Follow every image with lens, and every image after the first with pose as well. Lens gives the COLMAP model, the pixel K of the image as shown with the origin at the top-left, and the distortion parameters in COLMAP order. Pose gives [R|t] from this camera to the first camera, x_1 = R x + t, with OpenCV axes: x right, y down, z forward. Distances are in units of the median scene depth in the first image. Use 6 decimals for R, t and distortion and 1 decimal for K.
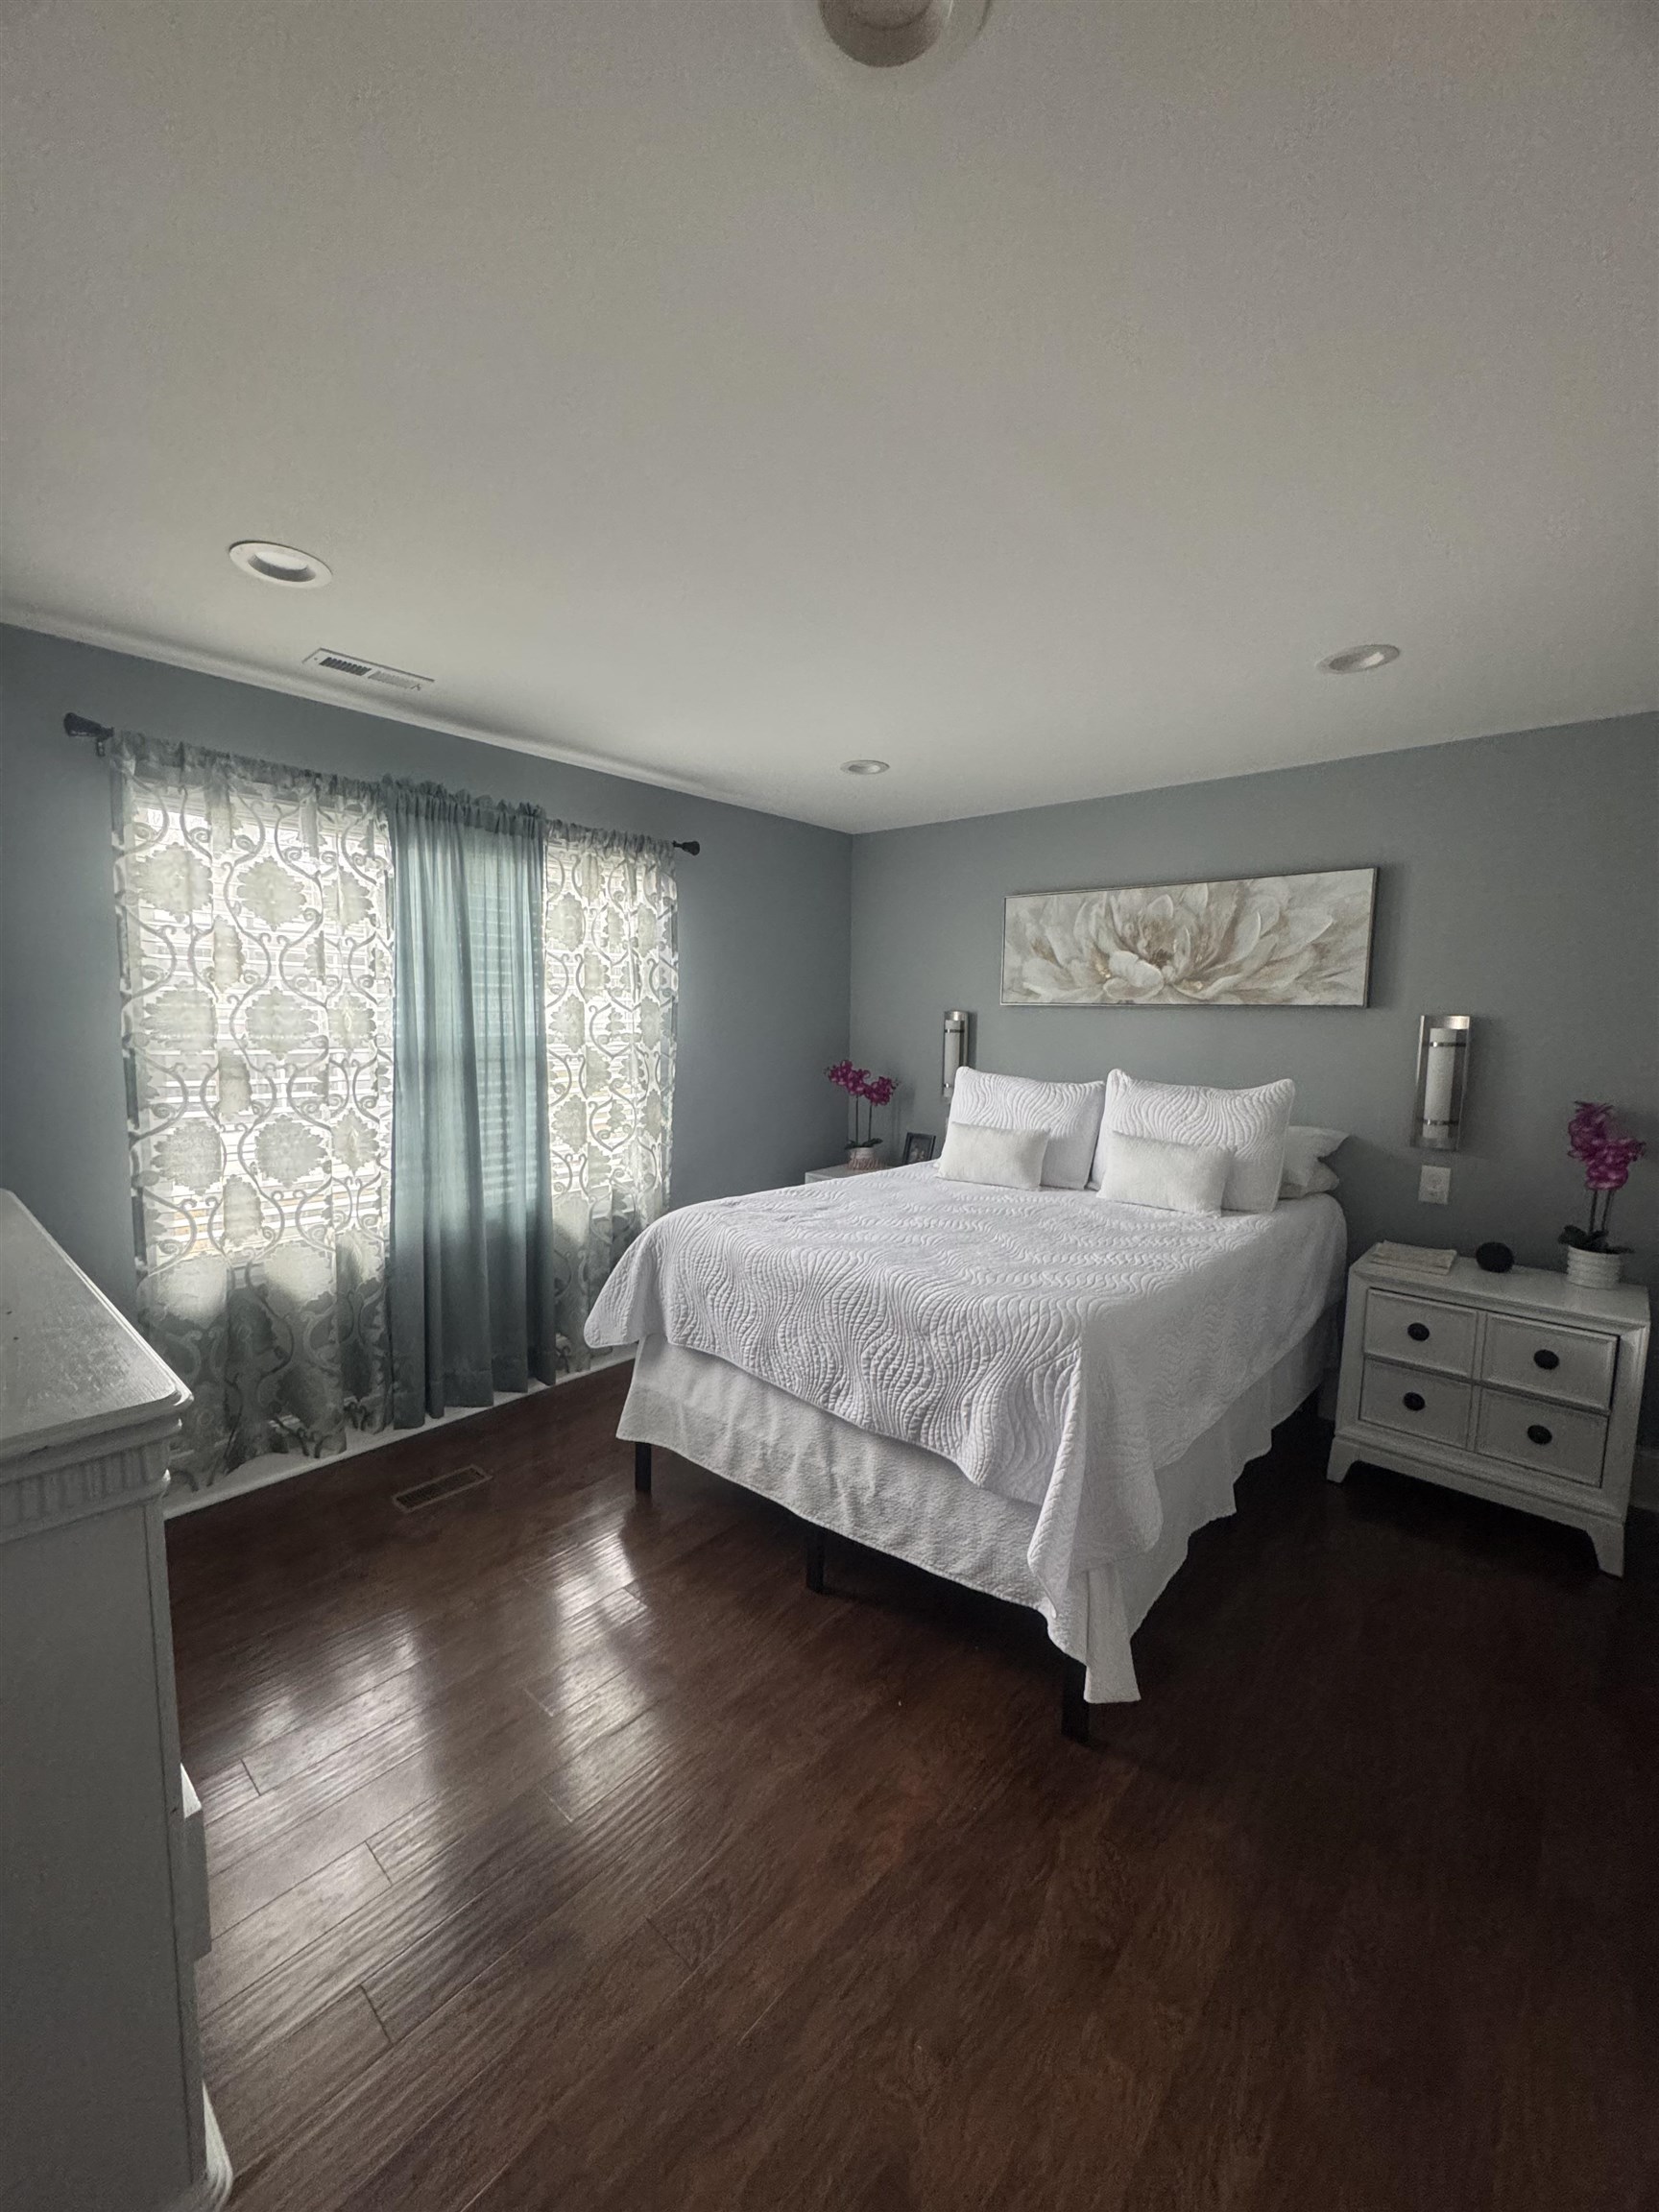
lens RADIAL K [[874.0, 0, 828.3], [0, 874.0, 1101.1], [0, 0, 1]] dist [-0.008149, 0.002261]
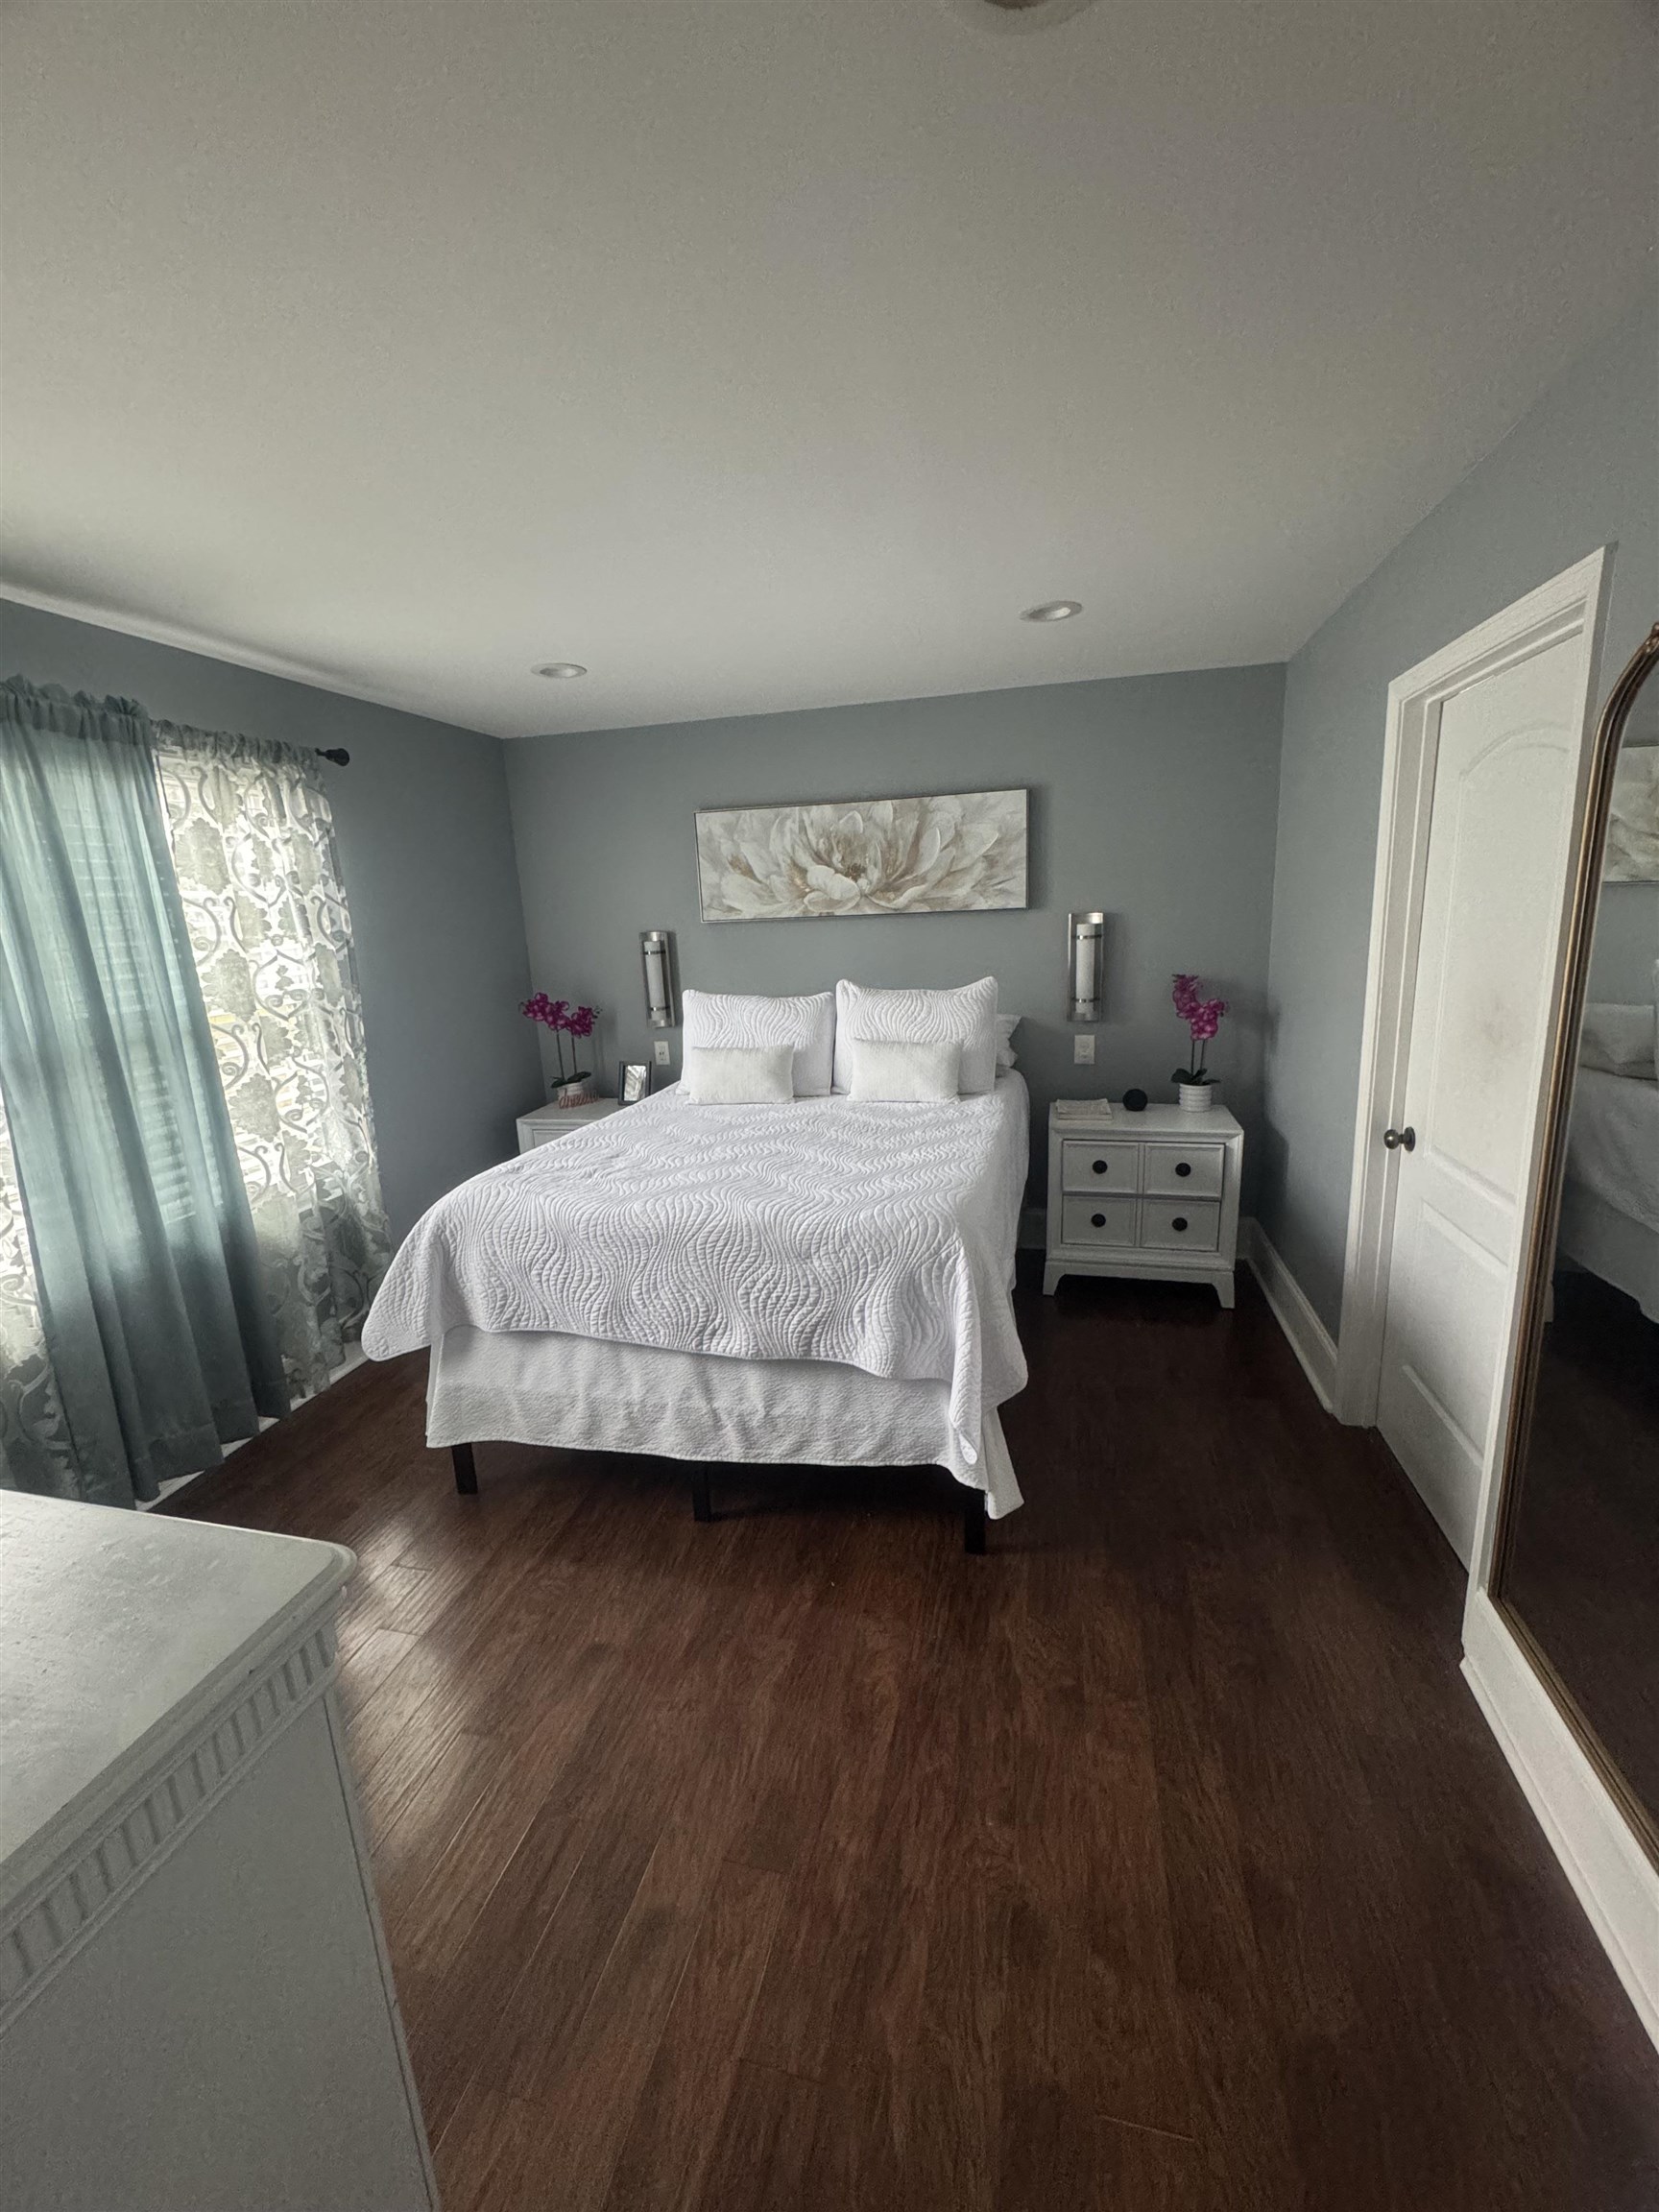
lens RADIAL K [[874.0, 0, 832.4], [0, 874.0, 1102.7], [0, 0, 1]] dist [-0.008149, 0.002261]
pose [[0.885875, -0.154176, 0.437556, -0.196383], [0.104027, 0.985161, 0.136515, -0.039765], [-0.452110, -0.075417, 0.888768, 0.038964]]
